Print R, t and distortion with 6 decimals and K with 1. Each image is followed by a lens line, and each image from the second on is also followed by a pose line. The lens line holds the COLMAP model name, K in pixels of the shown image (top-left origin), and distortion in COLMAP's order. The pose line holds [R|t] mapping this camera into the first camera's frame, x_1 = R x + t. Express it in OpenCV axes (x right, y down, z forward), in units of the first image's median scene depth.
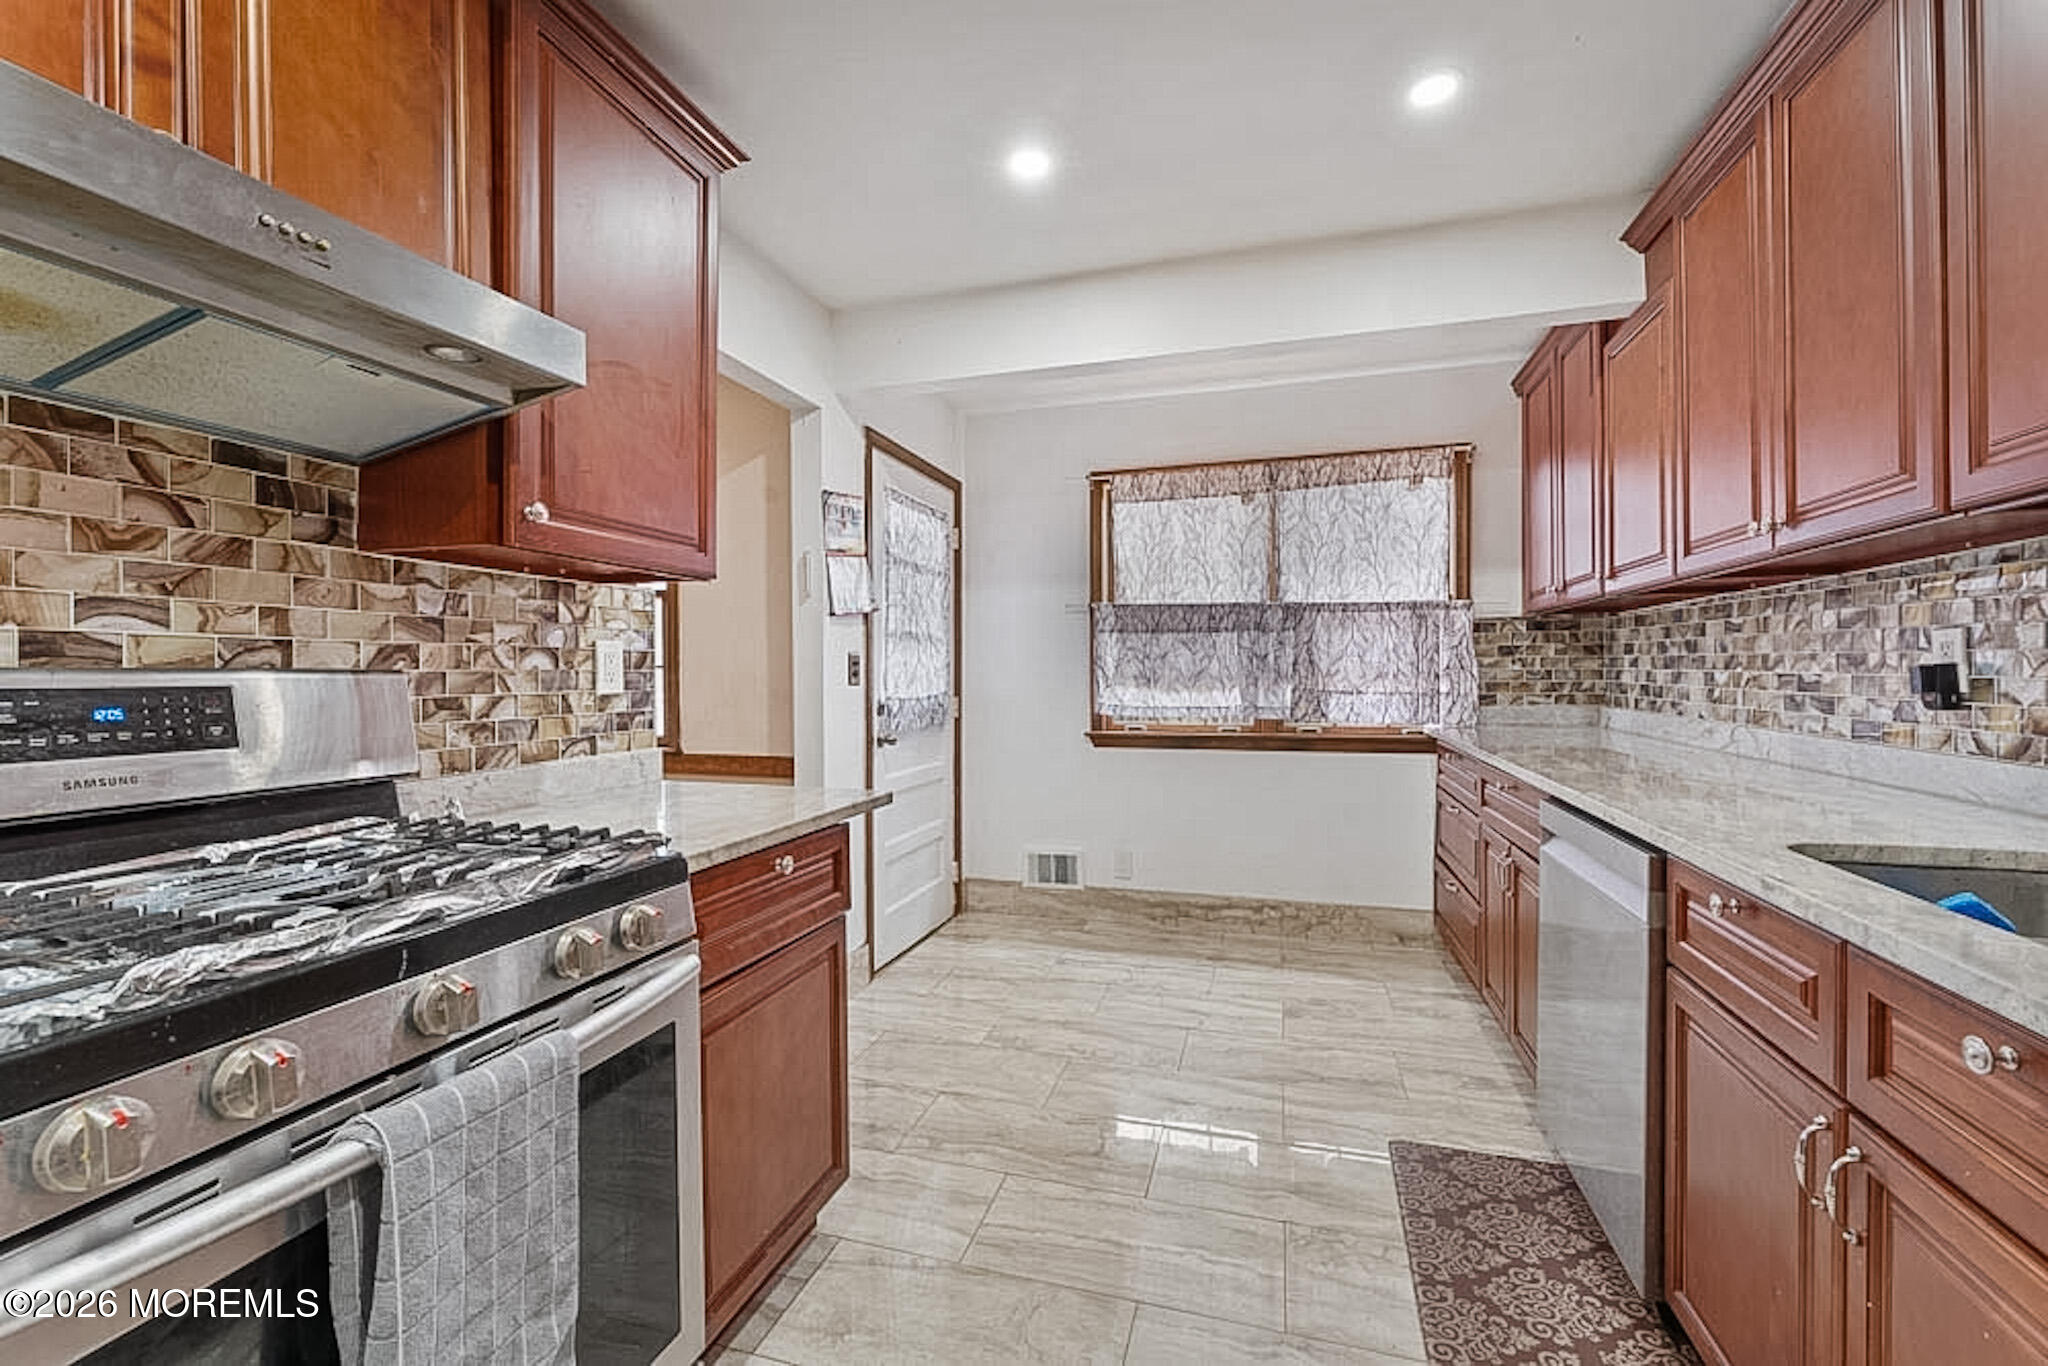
lens RADIAL K [[818.8, 0, 1024.0], [0, 818.8, 683.0], [0, 0, 1]] dist [0.000679, -0.000013]
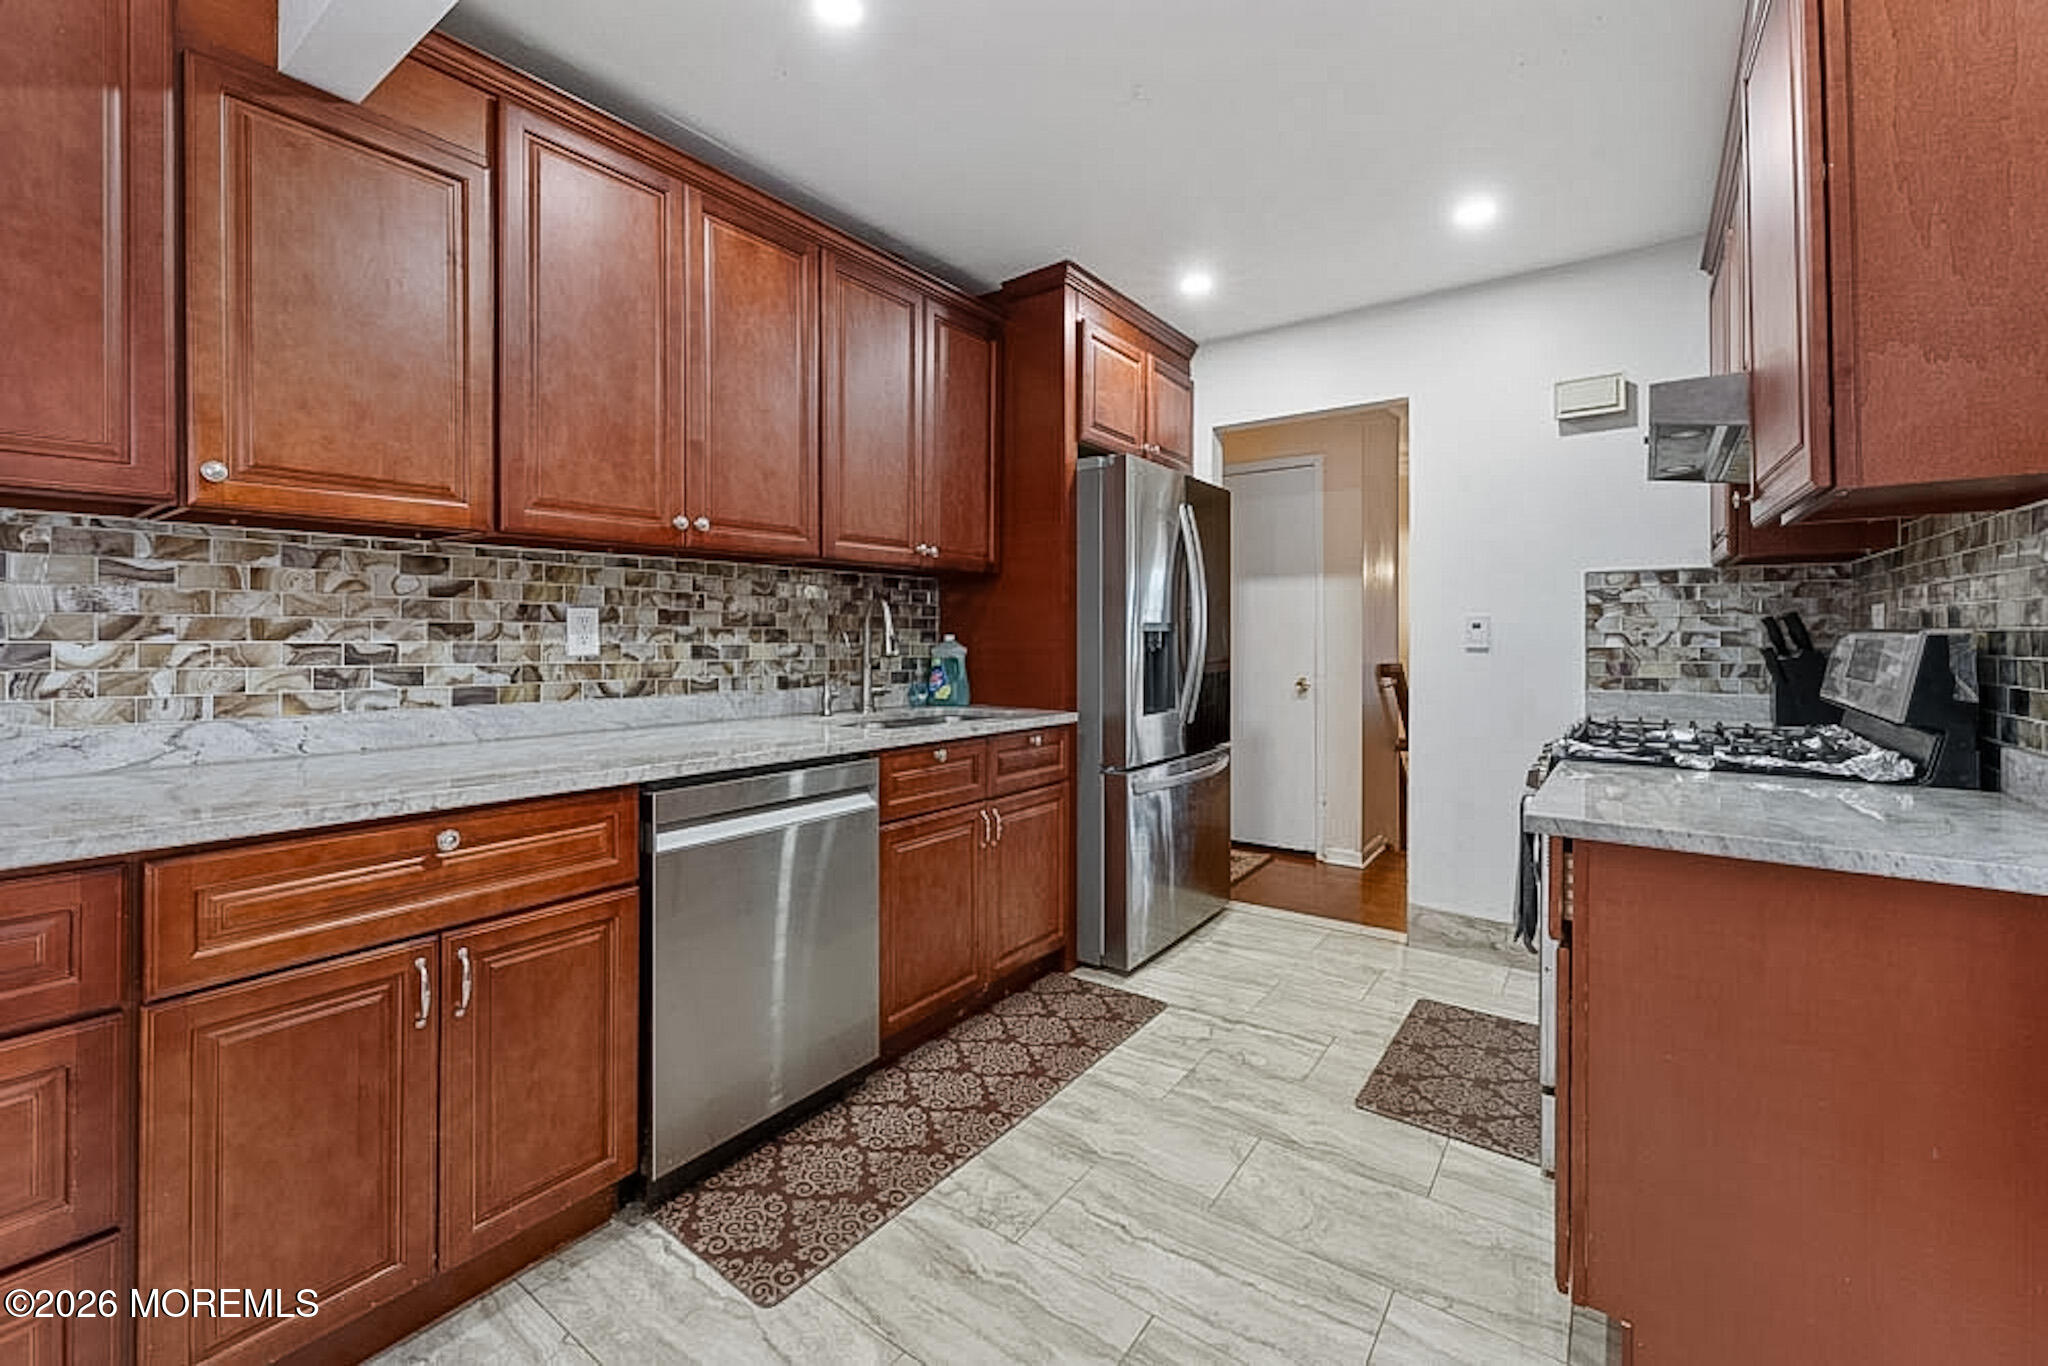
lens RADIAL K [[843.6, 0, 1024.8], [0, 843.6, 632.3], [0, 0, 1]] dist [-0.000818, -0.000151]
pose [[-0.948190, 0.007788, 0.317608, 0.003042], [0.010717, 0.999915, 0.007476, -0.013177], [-0.317523, 0.010493, -0.948193, 0.955643]]
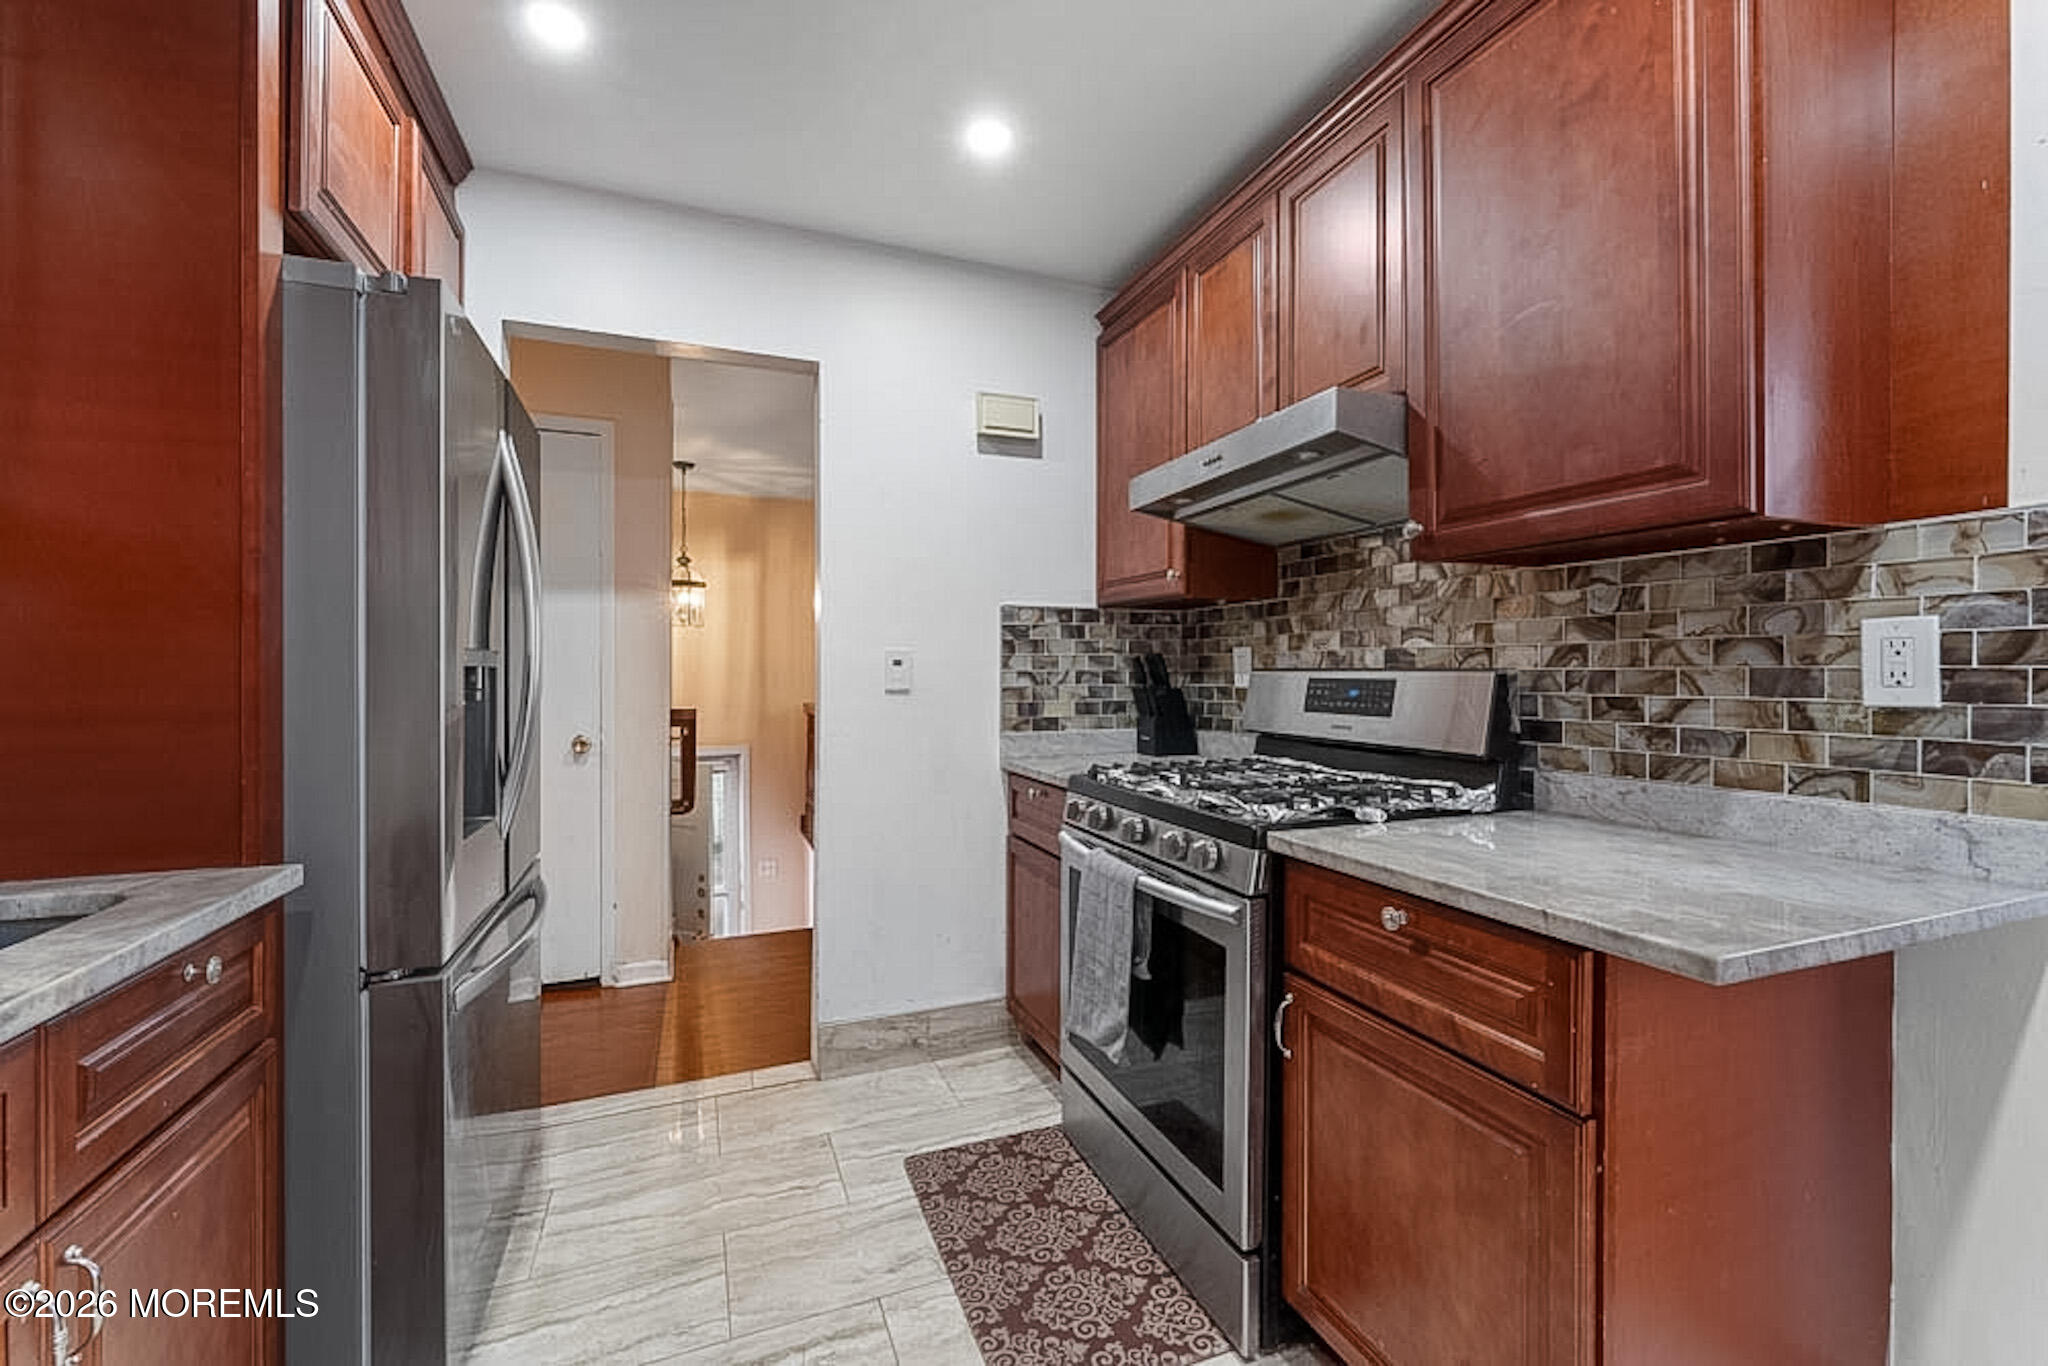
lens RADIAL K [[831.9, 0, 1018.9], [0, 831.9, 674.6], [0, 0, 1]] dist [0.000300, -0.000019]
pose [[-0.775421, 0.008901, -0.631382, 0.209017], [-0.002452, 0.999851, 0.017107, -0.010636], [0.631440, 0.014814, -0.775283, 0.590499]]
